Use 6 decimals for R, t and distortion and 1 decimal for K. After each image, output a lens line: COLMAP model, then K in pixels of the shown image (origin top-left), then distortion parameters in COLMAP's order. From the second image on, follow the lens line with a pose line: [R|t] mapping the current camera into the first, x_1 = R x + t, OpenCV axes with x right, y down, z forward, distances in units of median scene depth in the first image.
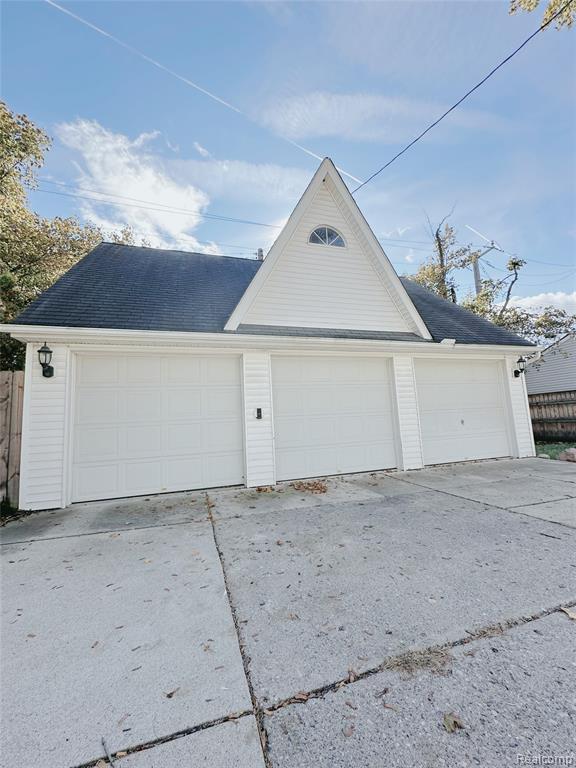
lens RADIAL K [[305.1, 0, 290.0], [0, 305.1, 385.5], [0, 0, 1]] dist [0.002475, -0.000132]
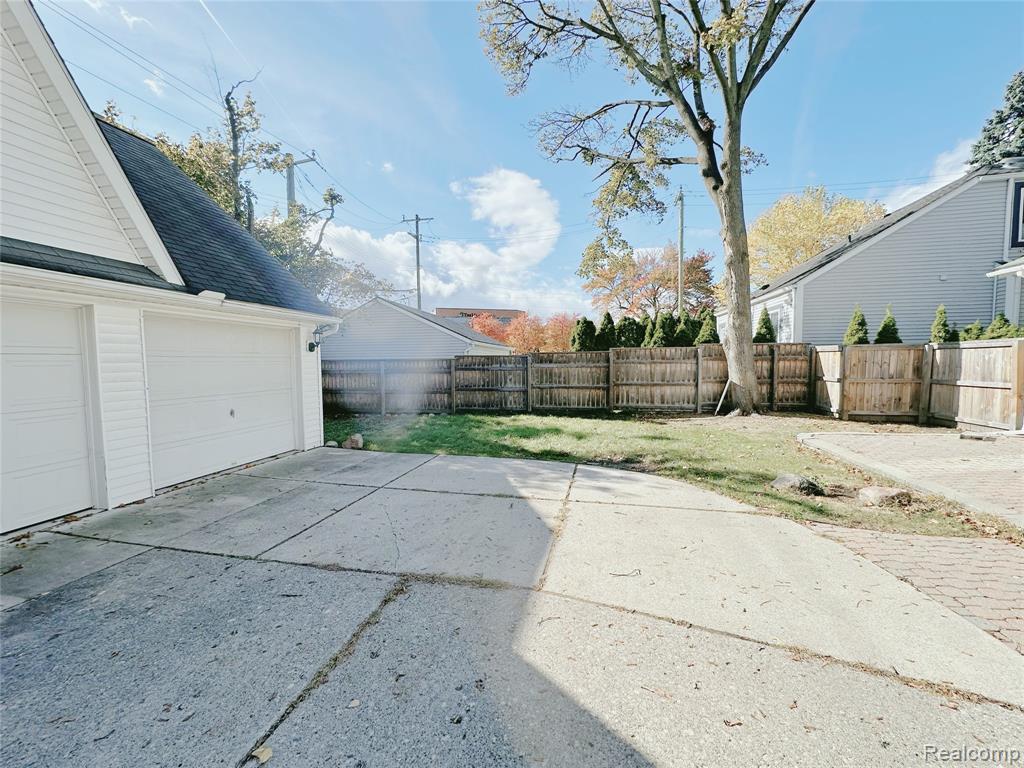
lens RADIAL K [[406.8, 0, 508.0], [0, 406.8, 384.1], [0, 0, 1]] dist [0.002475, -0.000132]
pose [[0.499835, -0.003248, 0.866115, 0.074728], [-0.119356, 0.990194, 0.072593, -0.082356], [-0.857857, -0.139661, 0.494546, 0.015981]]
